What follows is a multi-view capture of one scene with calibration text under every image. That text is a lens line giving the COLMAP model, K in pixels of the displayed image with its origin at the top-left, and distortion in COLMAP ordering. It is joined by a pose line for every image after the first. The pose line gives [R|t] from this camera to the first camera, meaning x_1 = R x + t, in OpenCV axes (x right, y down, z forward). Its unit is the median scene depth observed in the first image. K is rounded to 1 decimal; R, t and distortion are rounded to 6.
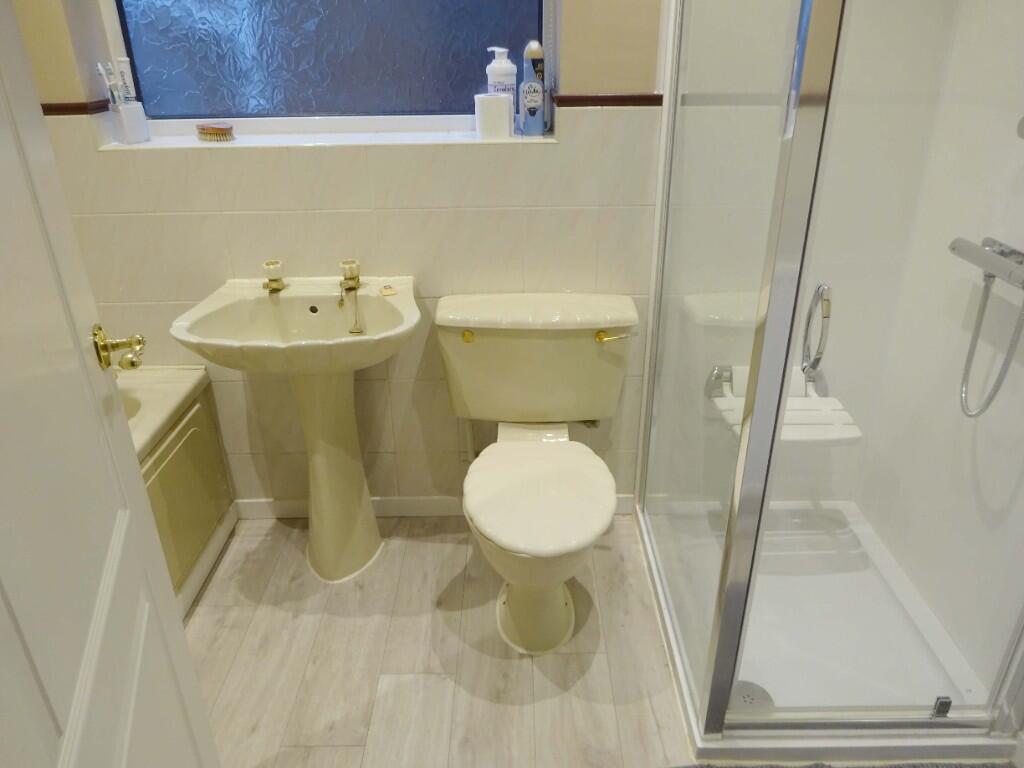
lens RADIAL K [[756.1, 0, 504.6], [0, 756.1, 388.1], [0, 0, 1]] dist [0.001547, -0.002290]
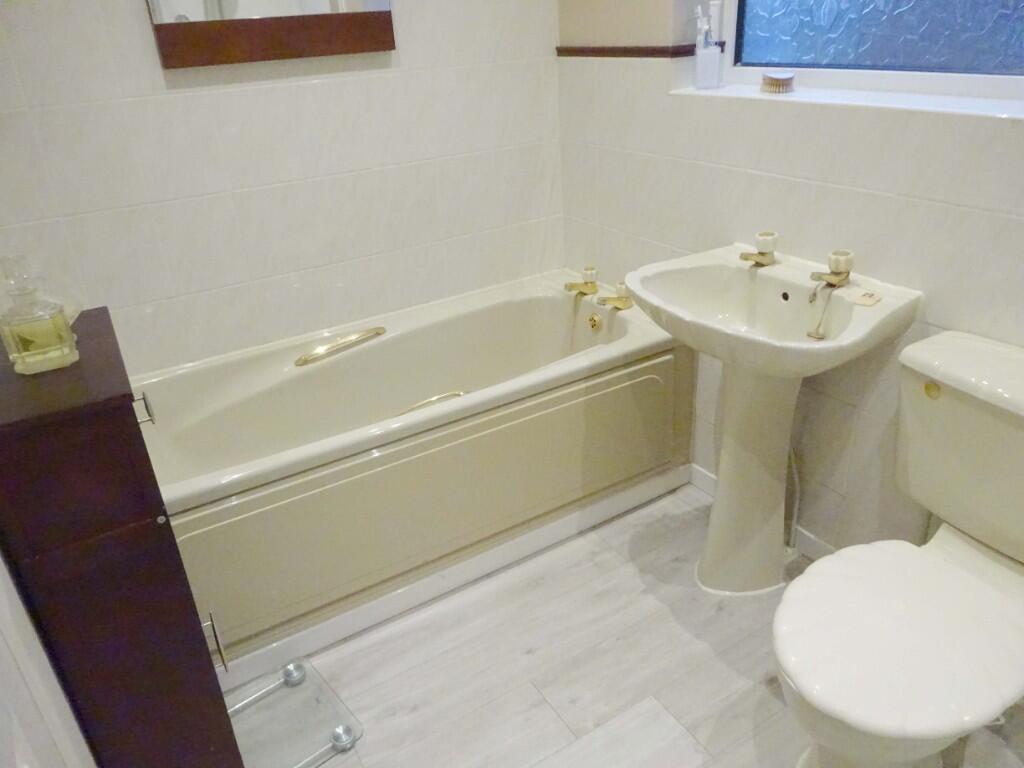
lens RADIAL K [[756.1, 0, 510.5], [0, 756.1, 381.6], [0, 0, 1]] dist [0.001547, -0.002290]
pose [[0.529622, 0.362972, -0.766650, 0.278046], [-0.327907, 0.921165, 0.209601, -0.092251], [0.782290, 0.140381, 0.606890, 0.244292]]
